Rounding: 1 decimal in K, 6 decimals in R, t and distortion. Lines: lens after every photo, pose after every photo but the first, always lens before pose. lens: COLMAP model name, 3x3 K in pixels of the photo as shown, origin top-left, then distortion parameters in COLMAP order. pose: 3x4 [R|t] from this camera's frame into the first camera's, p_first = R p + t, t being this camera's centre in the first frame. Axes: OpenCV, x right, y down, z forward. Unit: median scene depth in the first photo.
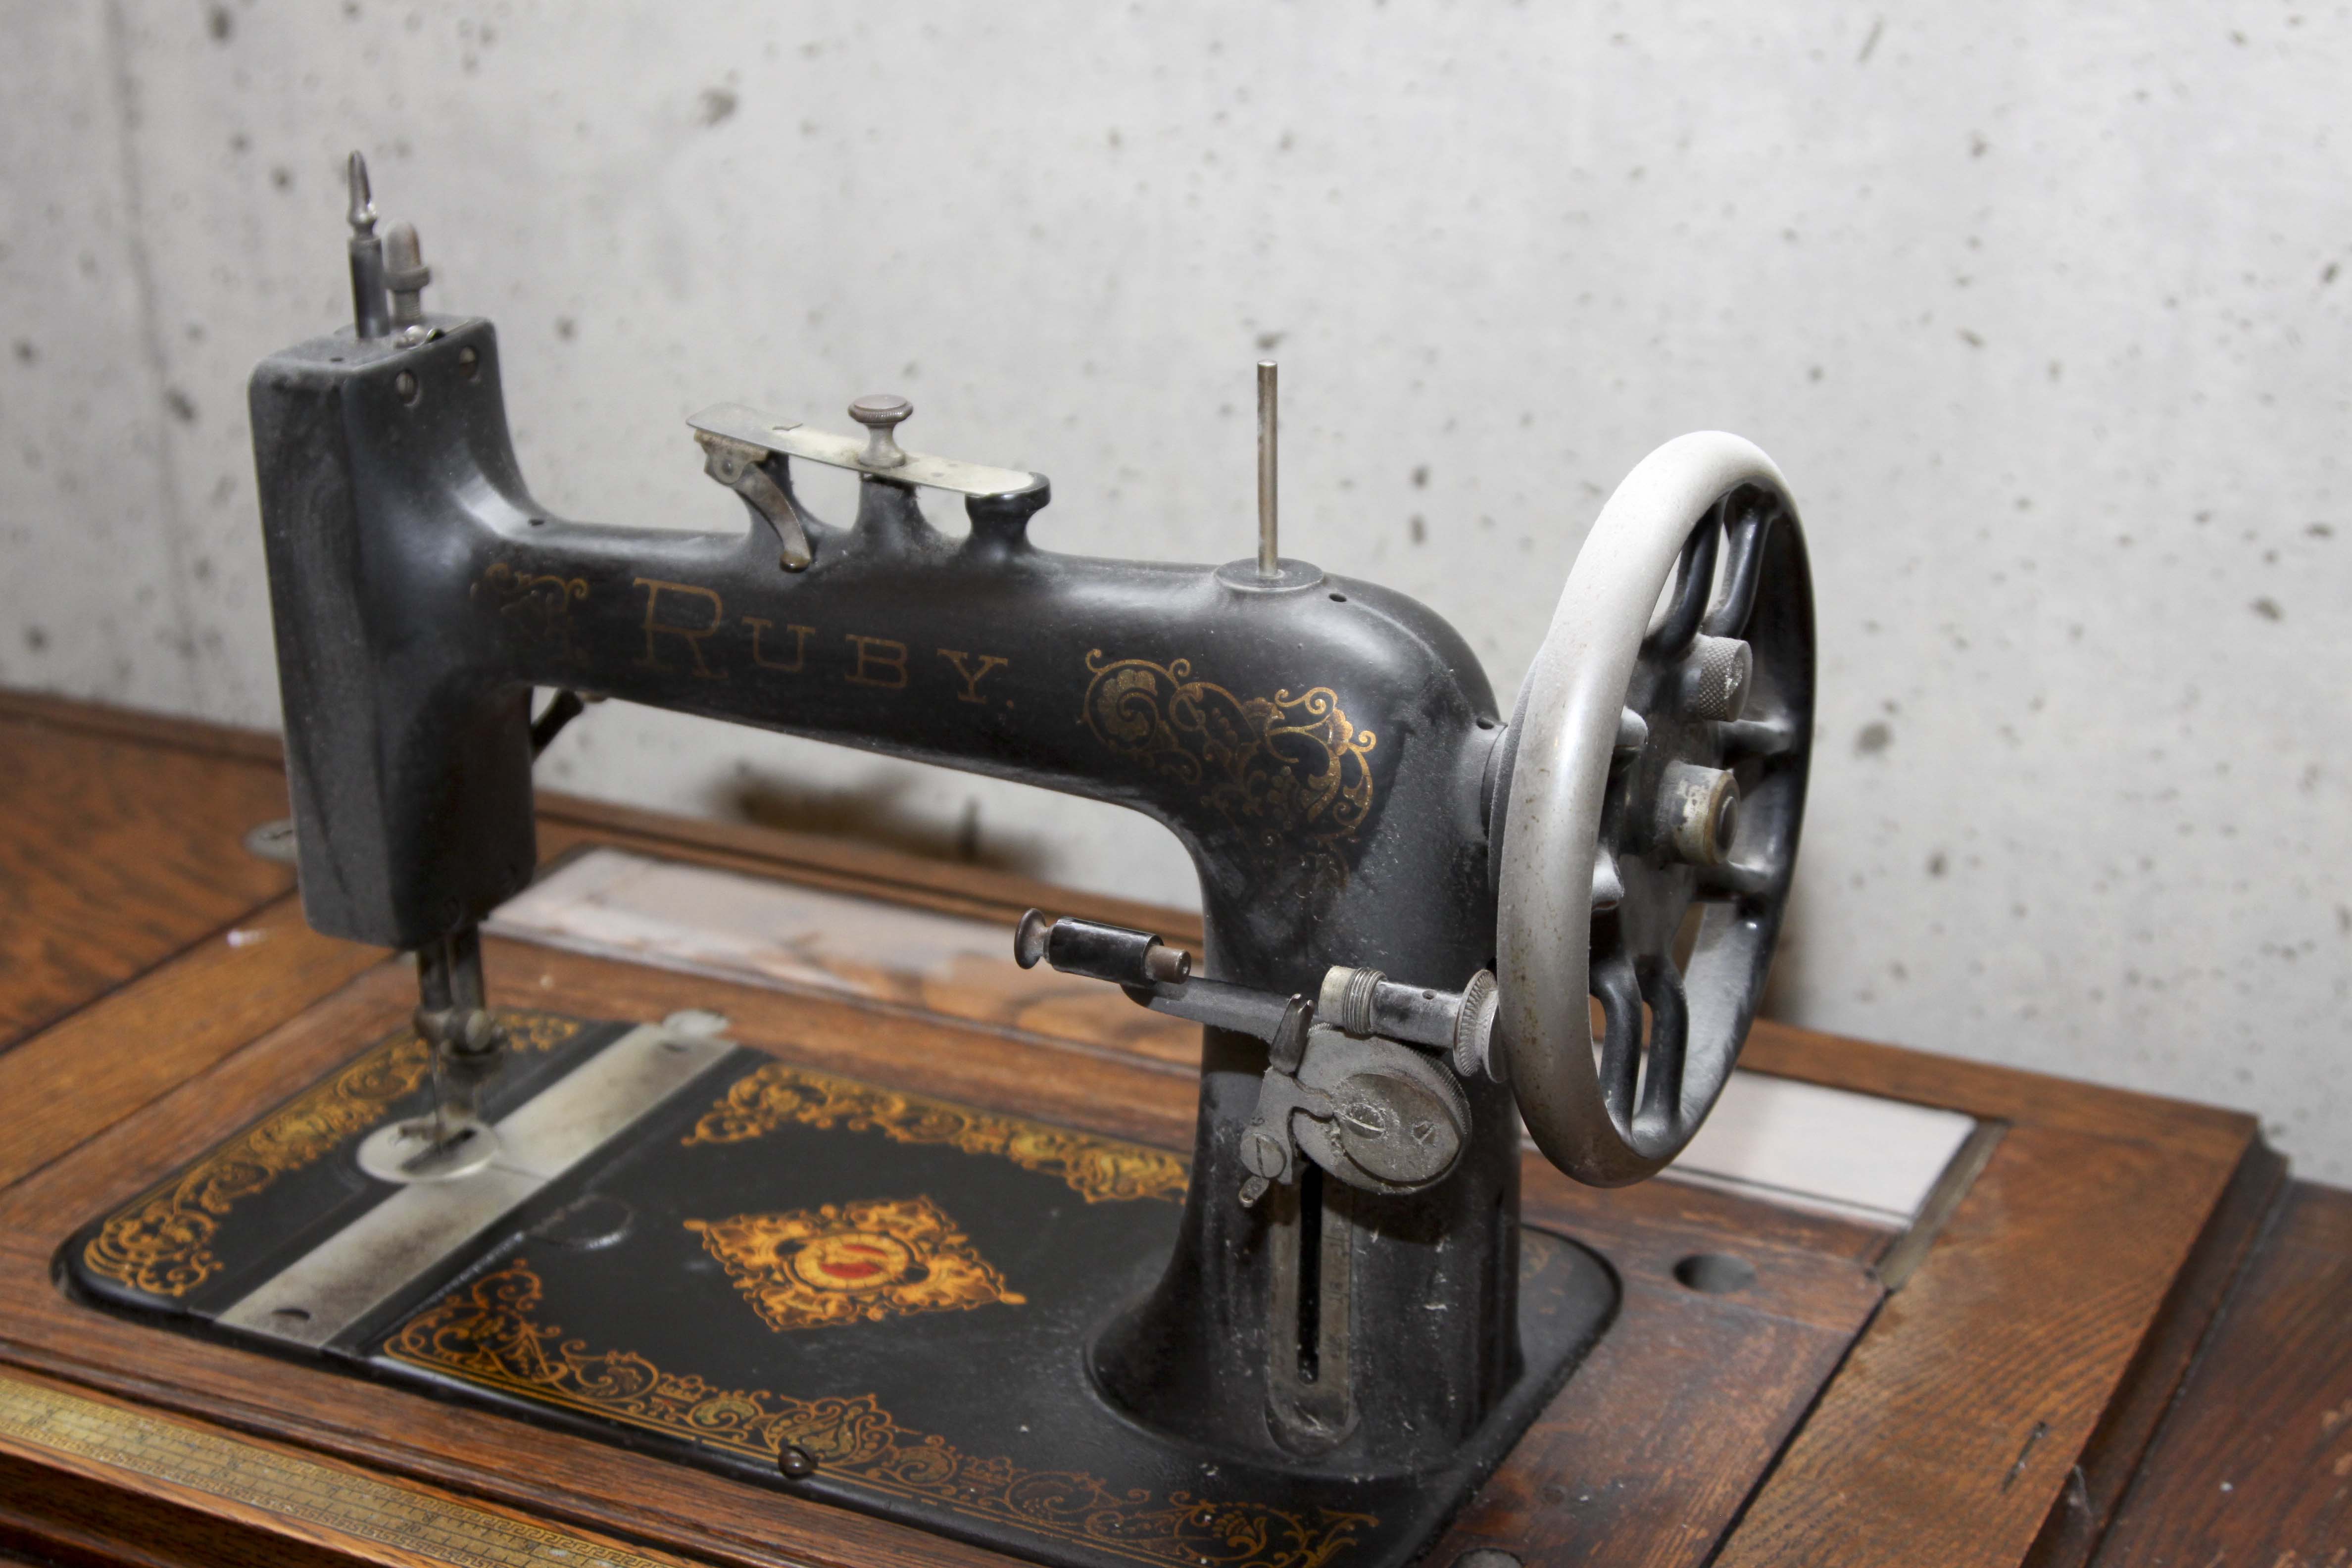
lens RADIAL K [[3792.4, 0, 1209.1], [0, 3792.4, 809.8], [0, 0, 1]] dist [0.005300, 0.000000]
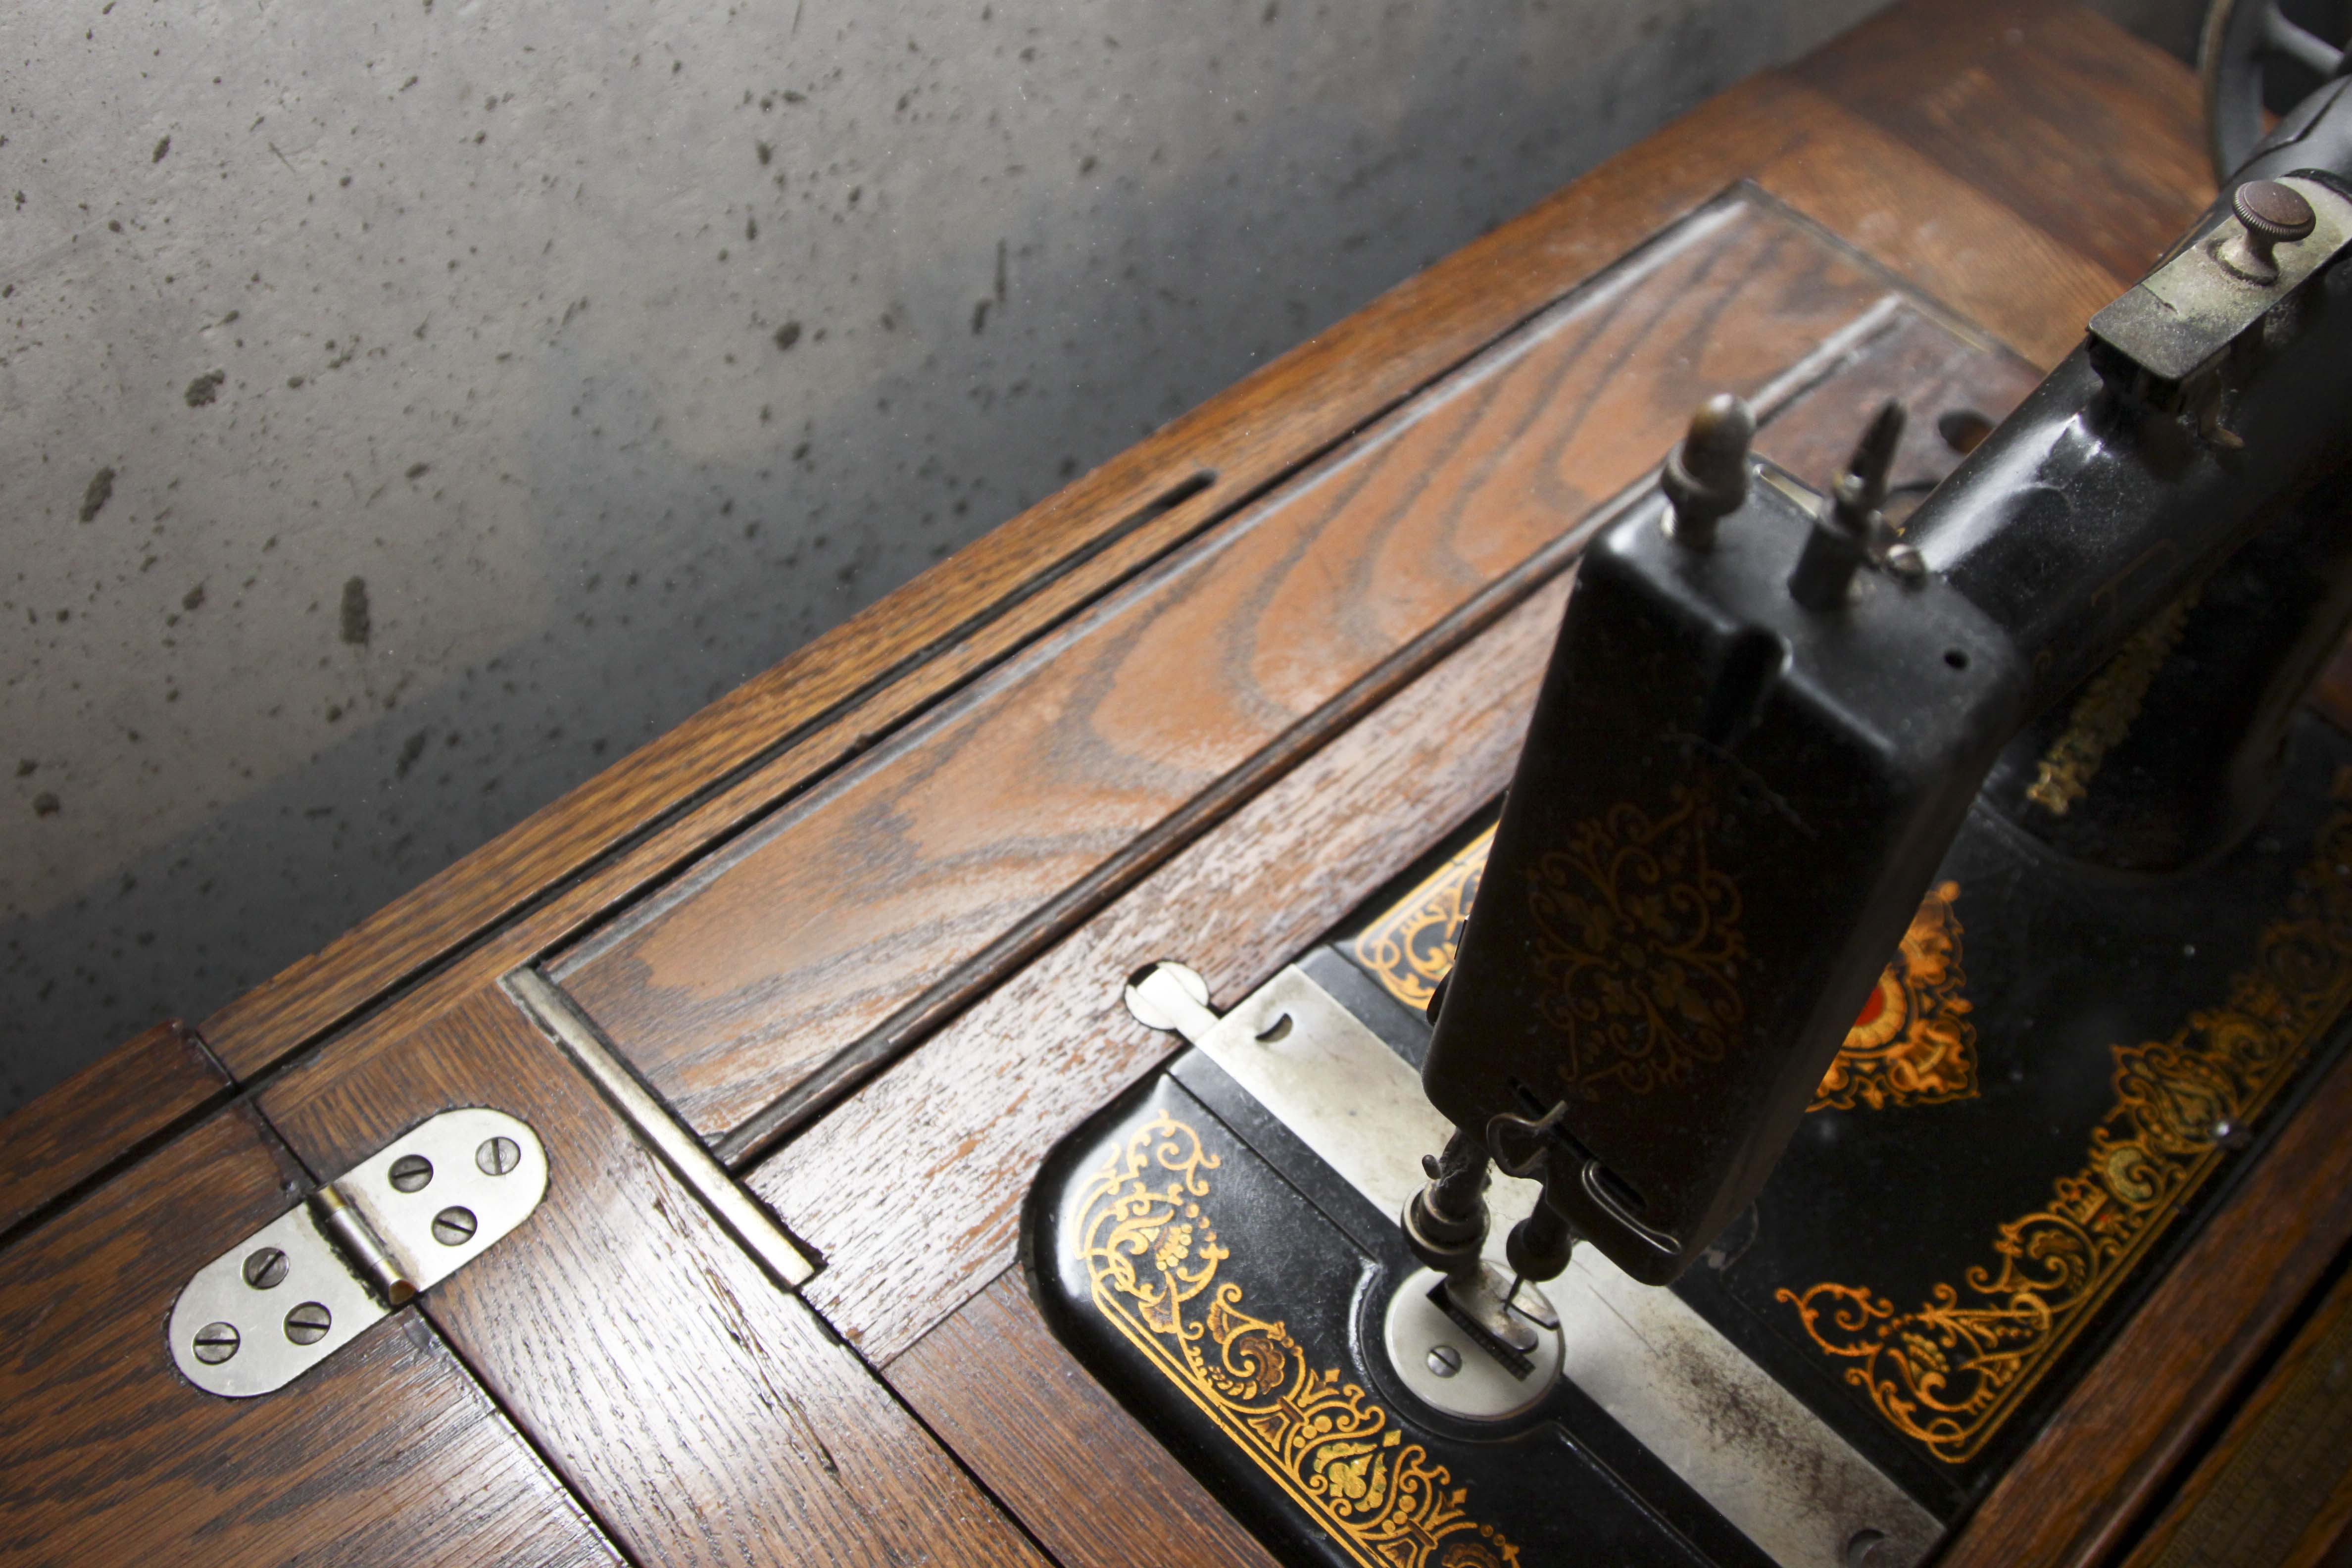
lens RADIAL K [[2487.2, 0, 1182.7], [0, 2487.2, 743.6], [0, 0, 1]] dist [-0.114137, 0.000000]
pose [[0.324043, -0.703933, 0.632040, -0.477982], [0.269425, 0.709090, 0.651615, -0.357715], [-0.906866, -0.040864, 0.419433, 0.879389]]
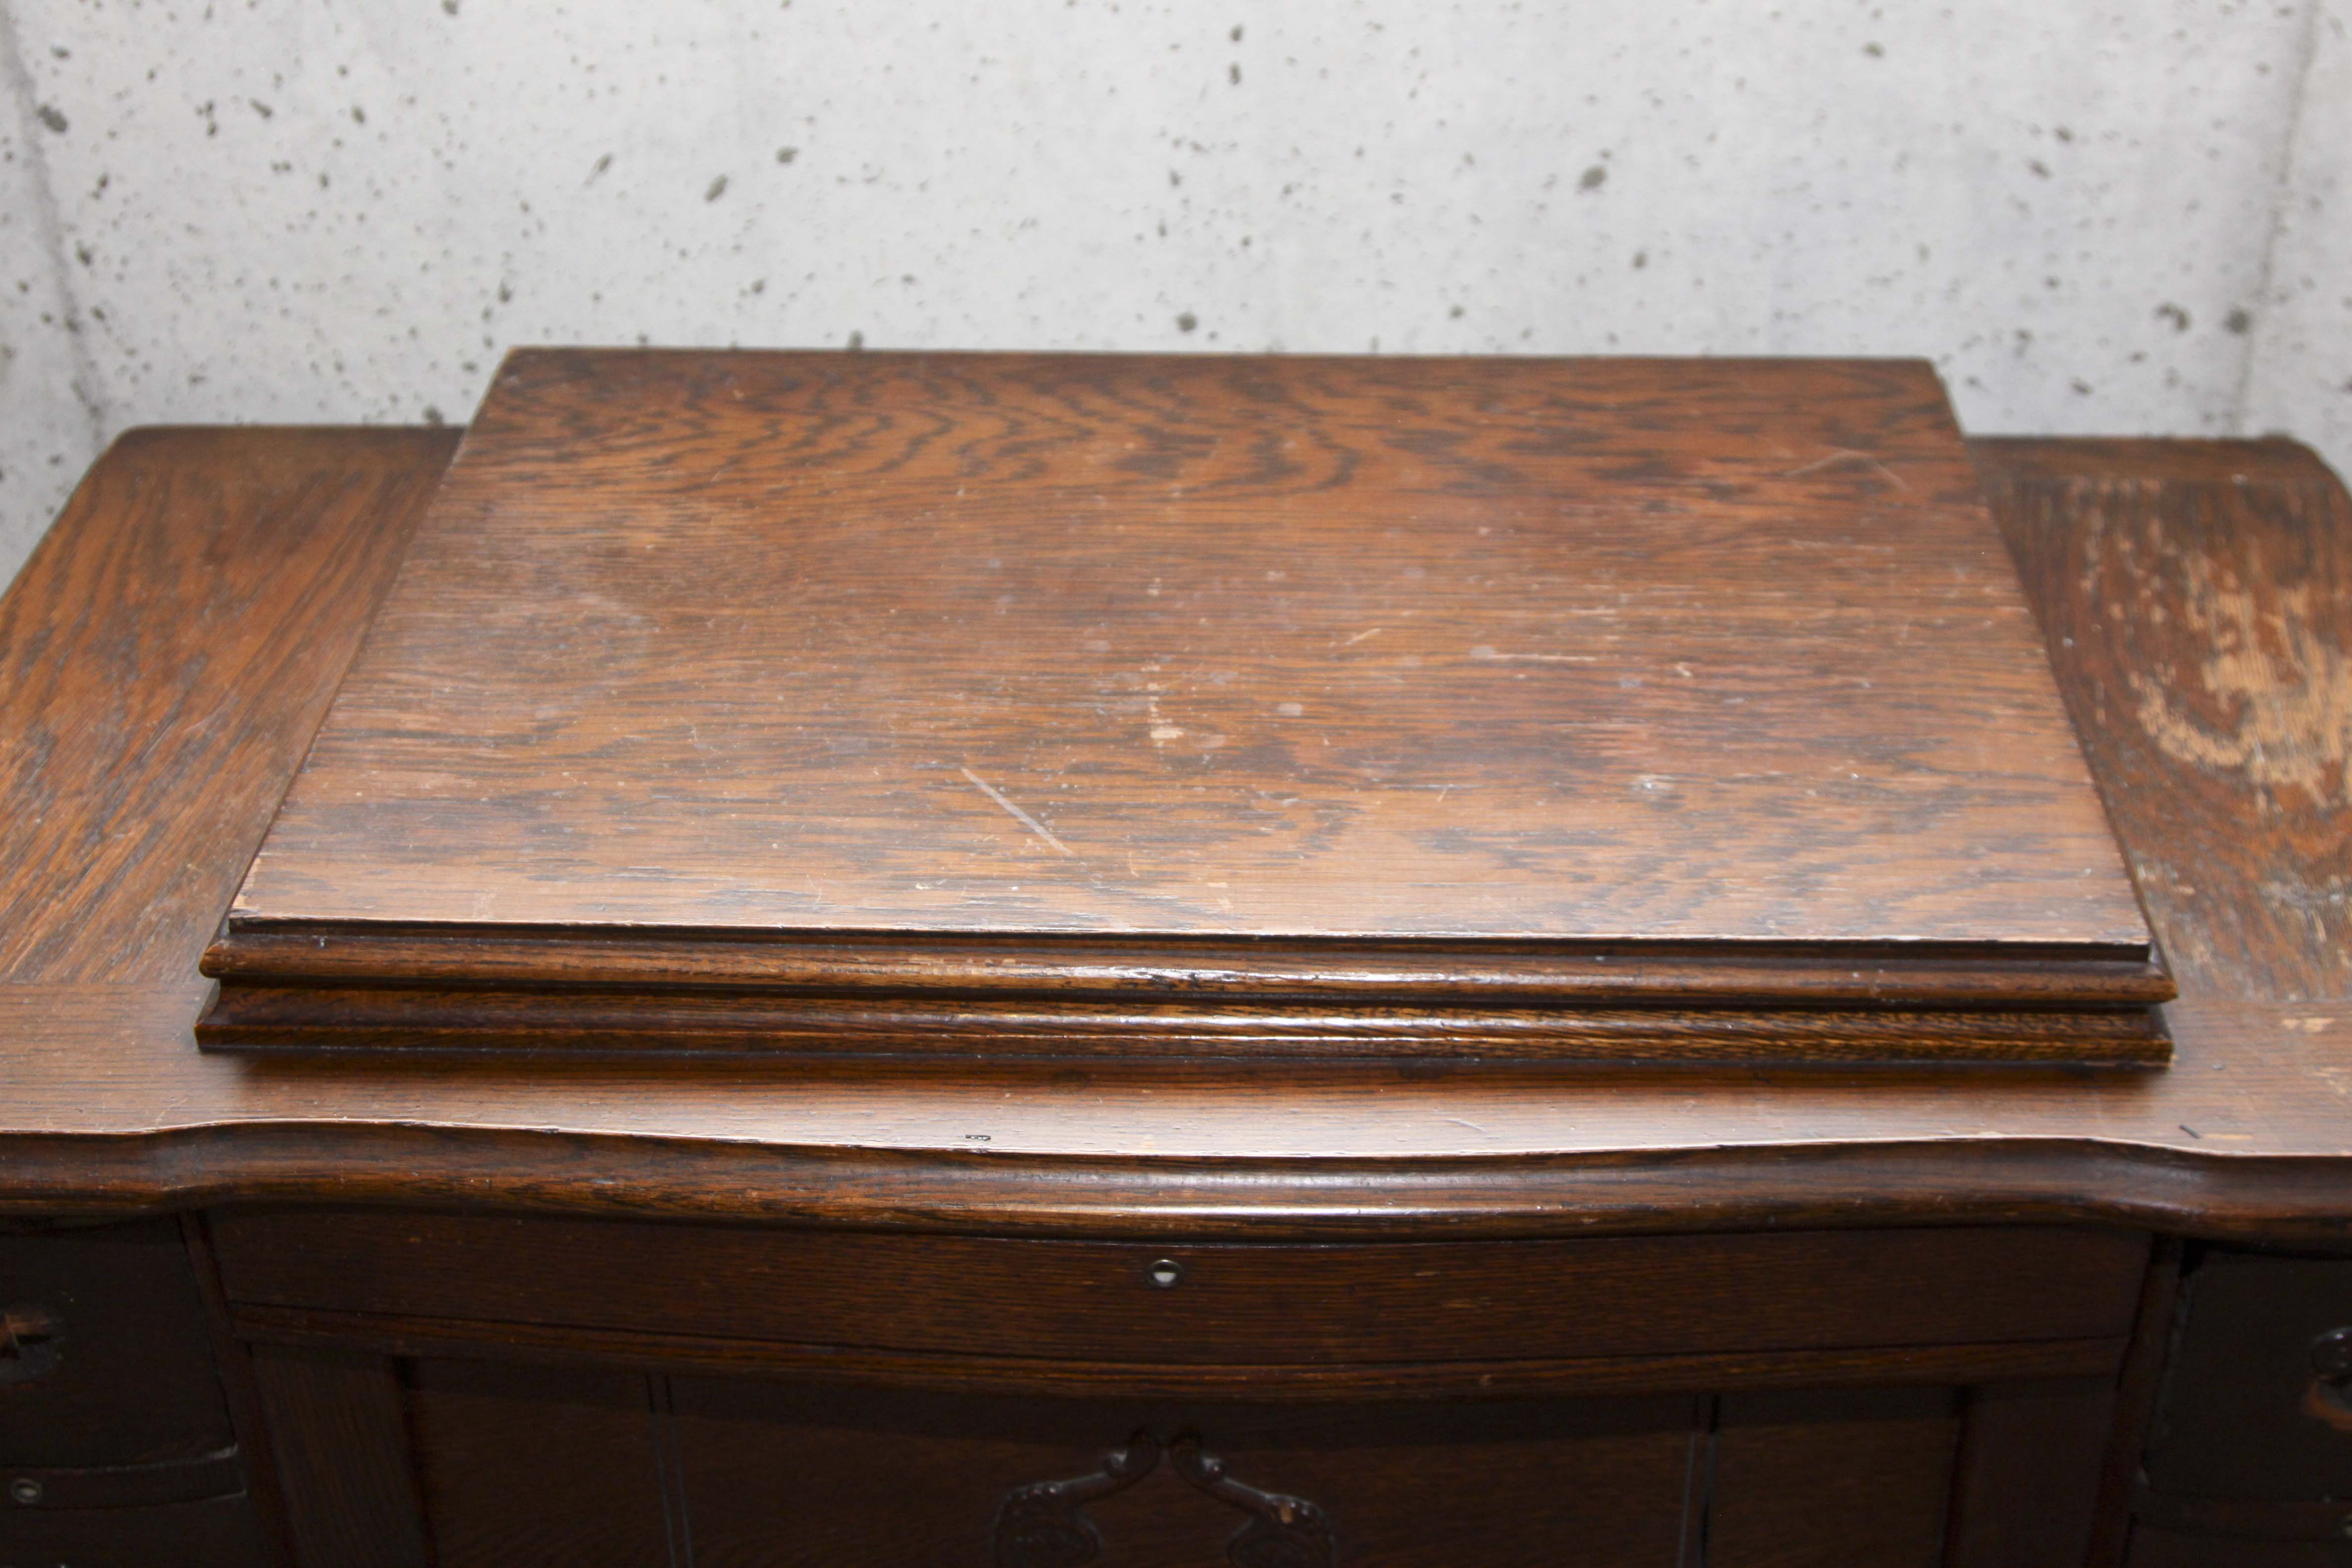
lens RADIAL K [[3013.6, 0, 1231.7], [0, 3013.6, 776.9], [0, 0, 1]] dist [-0.052370, 0.000000]
pose [[0.904712, -0.234541, 0.355649, -0.474558], [0.157071, 0.959637, 0.233293, -0.104706], [-0.396011, -0.155201, 0.905035, 0.014963]]
